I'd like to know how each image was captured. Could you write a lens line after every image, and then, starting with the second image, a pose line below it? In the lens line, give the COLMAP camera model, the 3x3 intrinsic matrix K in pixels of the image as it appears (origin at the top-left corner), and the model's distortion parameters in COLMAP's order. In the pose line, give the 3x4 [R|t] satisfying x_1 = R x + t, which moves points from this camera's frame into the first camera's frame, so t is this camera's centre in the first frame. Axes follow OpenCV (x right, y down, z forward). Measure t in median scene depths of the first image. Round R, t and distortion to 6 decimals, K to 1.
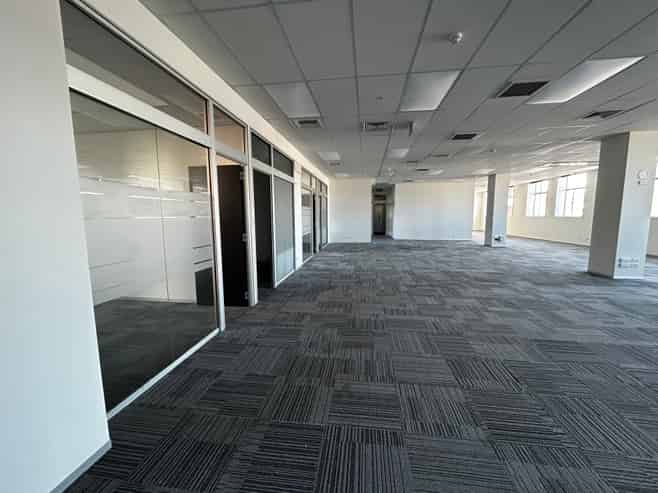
lens RADIAL K [[266.6, 0, 330.1], [0, 266.6, 244.6], [0, 0, 1]] dist [0.002803, 0.000329]
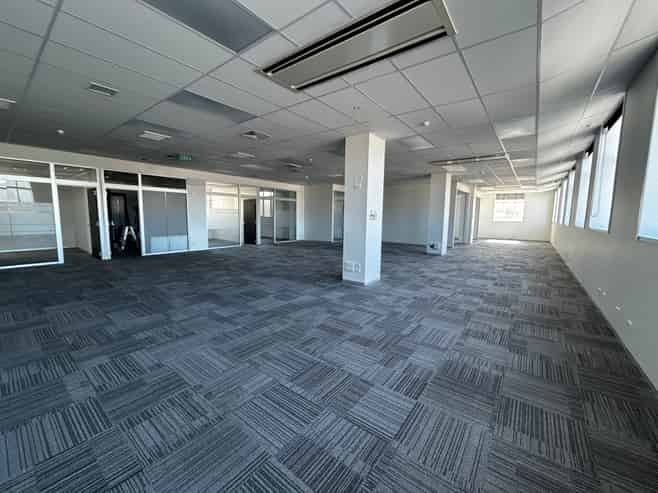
lens RADIAL K [[266.6, 0, 330.1], [0, 266.6, 244.6], [0, 0, 1]] dist [0.002803, 0.000329]
pose [[0.866331, 0.073966, -0.493964, 1.443423], [-0.076845, 0.996937, 0.014508, -0.022543], [0.493524, 0.025390, 0.869362, 0.087373]]
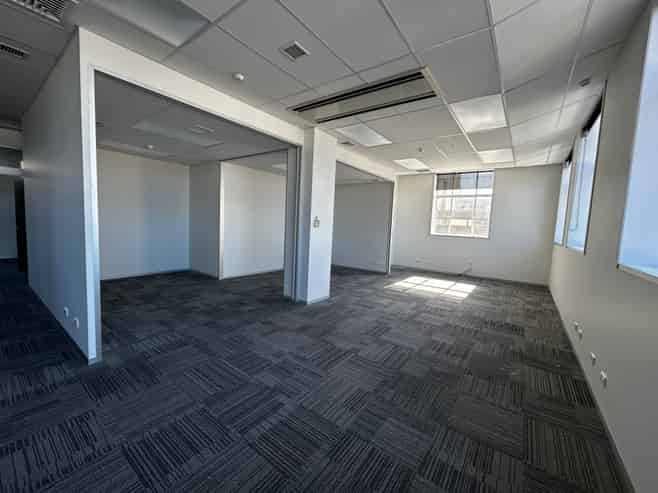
lens RADIAL K [[265.1, 0, 331.5], [0, 265.1, 241.6], [0, 0, 1]] dist [-0.000443, 0.000012]
pose [[0.878994, 0.084413, -0.469302, 1.509642], [-0.106628, 0.994079, -0.020910, -0.050155], [0.464759, 0.068420, 0.882790, 0.291542]]
